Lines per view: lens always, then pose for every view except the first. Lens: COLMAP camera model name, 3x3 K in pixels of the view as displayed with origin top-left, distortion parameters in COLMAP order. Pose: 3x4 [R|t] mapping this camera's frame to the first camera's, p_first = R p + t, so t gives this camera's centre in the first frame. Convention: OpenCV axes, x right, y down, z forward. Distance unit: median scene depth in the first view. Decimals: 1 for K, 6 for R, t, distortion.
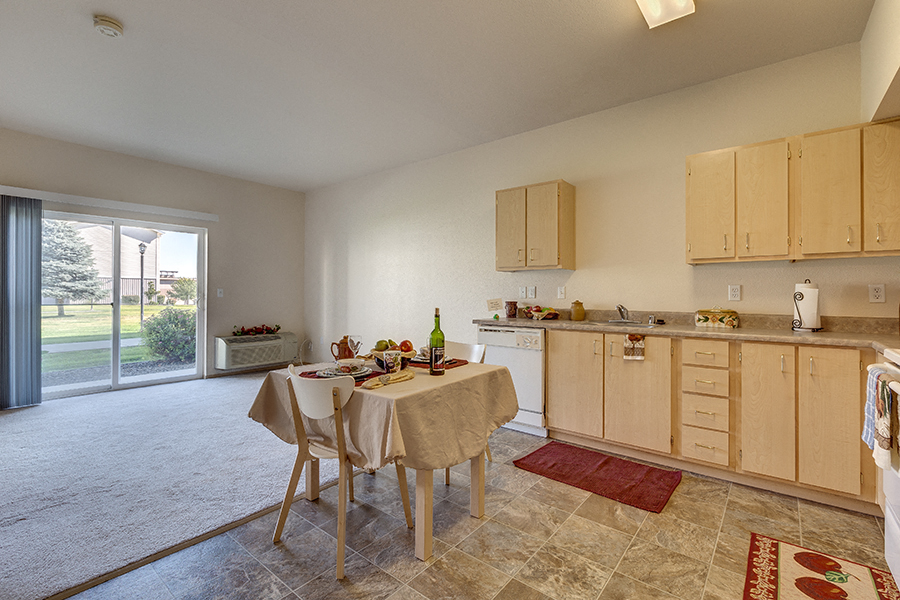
lens RADIAL K [[412.3, 0, 450.0], [0, 412.3, 300.0], [0, 0, 1]] dist [-0.000002, -0.000292]
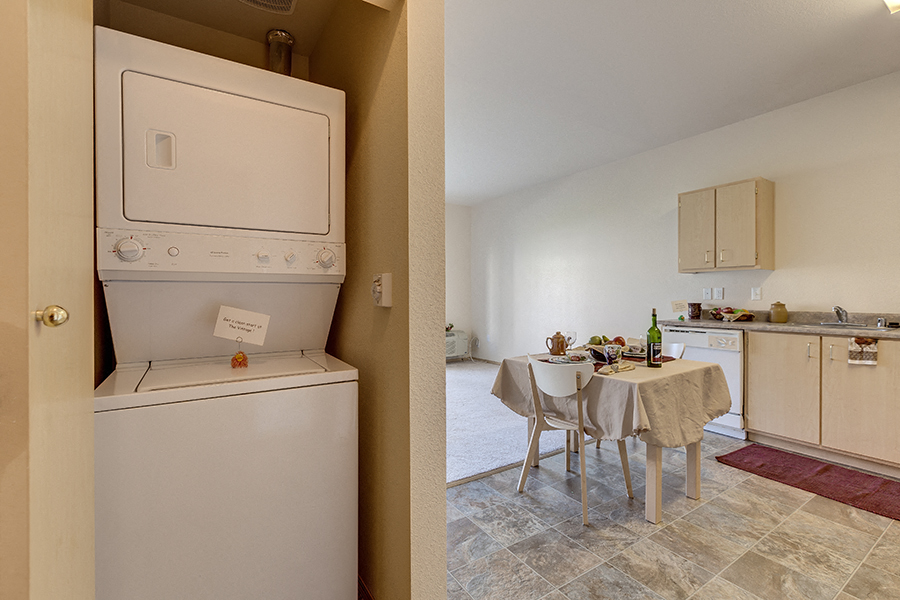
lens RADIAL K [[403.6, 0, 450.0], [0, 403.6, 300.0], [0, 0, 1]] dist [-0.003669, -0.000536]
pose [[0.949420, -0.002406, -0.314000, -0.175448], [0.001233, 0.999992, -0.003933, -0.000226], [0.314007, 0.003347, 0.949415, -0.187348]]
